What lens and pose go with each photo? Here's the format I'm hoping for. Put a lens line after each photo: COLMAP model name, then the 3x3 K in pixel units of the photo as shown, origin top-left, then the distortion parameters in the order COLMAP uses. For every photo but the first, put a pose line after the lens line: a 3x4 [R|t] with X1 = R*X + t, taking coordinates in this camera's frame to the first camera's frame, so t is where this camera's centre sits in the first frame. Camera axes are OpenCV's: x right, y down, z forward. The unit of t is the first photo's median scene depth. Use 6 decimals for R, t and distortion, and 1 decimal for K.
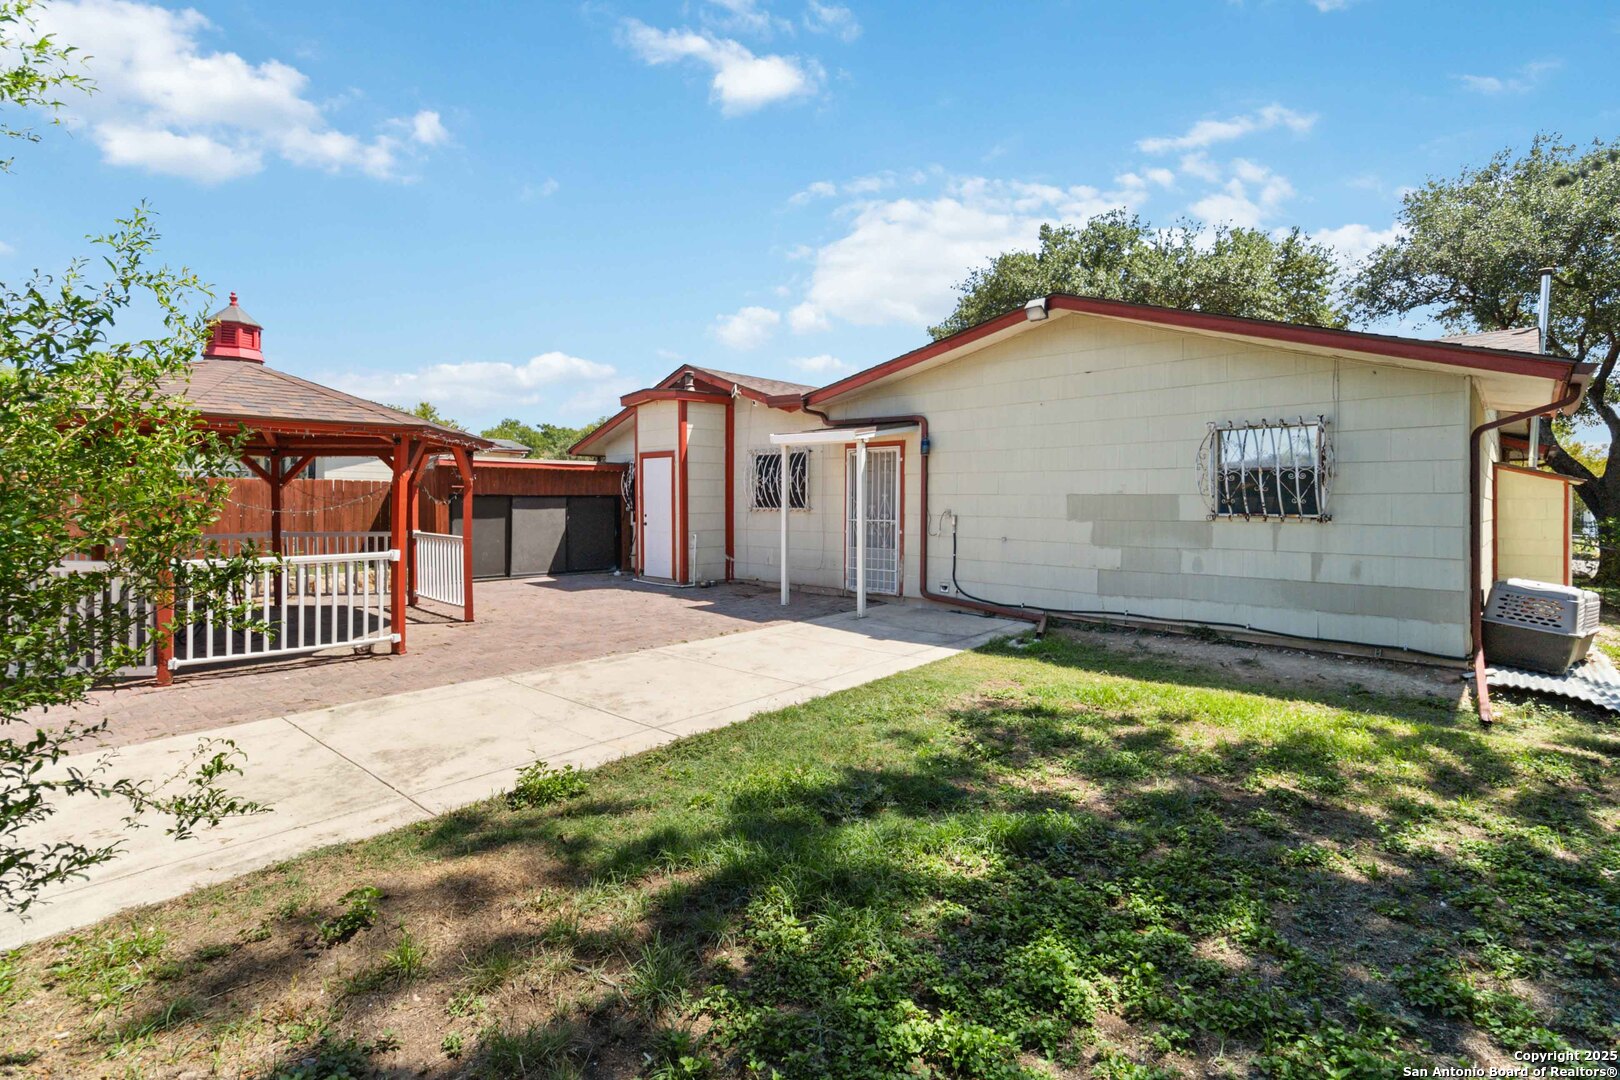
lens RADIAL K [[768.2, 0, 818.4], [0, 768.2, 523.3], [0, 0, 1]] dist [0.001401, 0.000806]
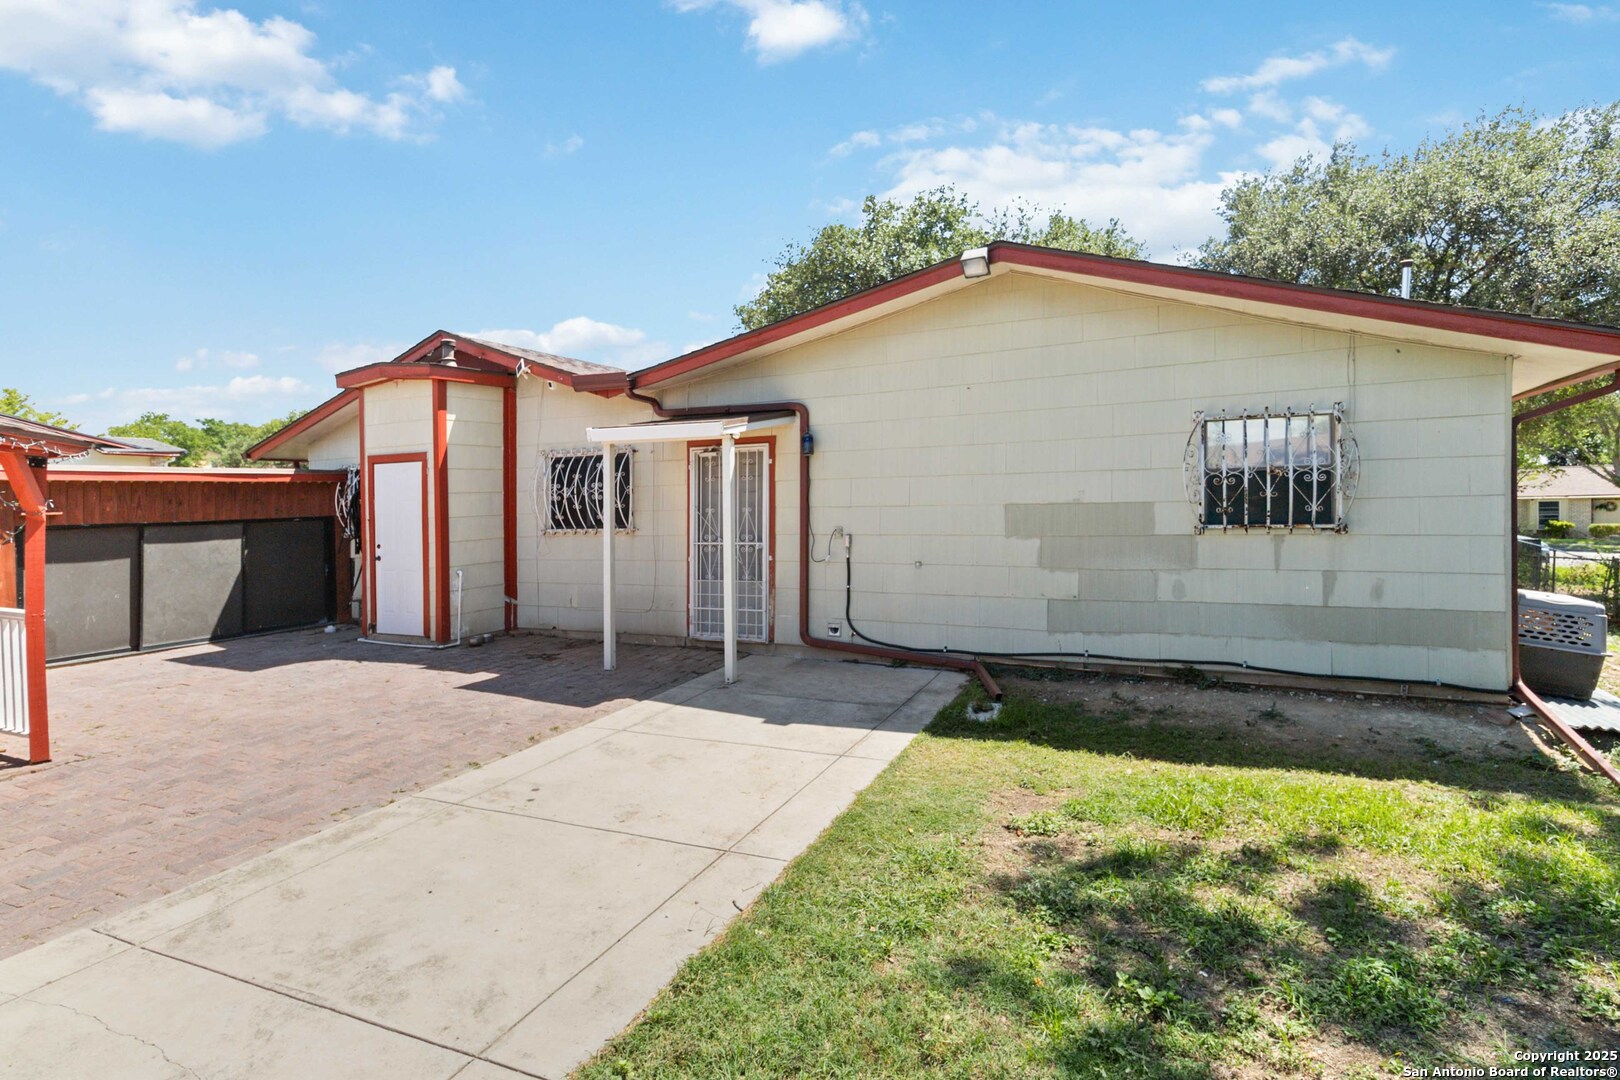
lens RADIAL K [[781.8, 0, 813.5], [0, 781.8, 487.7], [0, 0, 1]] dist [0.002440, 0.000501]
pose [[0.950352, -0.023861, 0.310260, -0.089271], [0.037381, 0.998590, -0.037700, -0.027337], [-0.308922, 0.047426, 0.949904, 0.266149]]
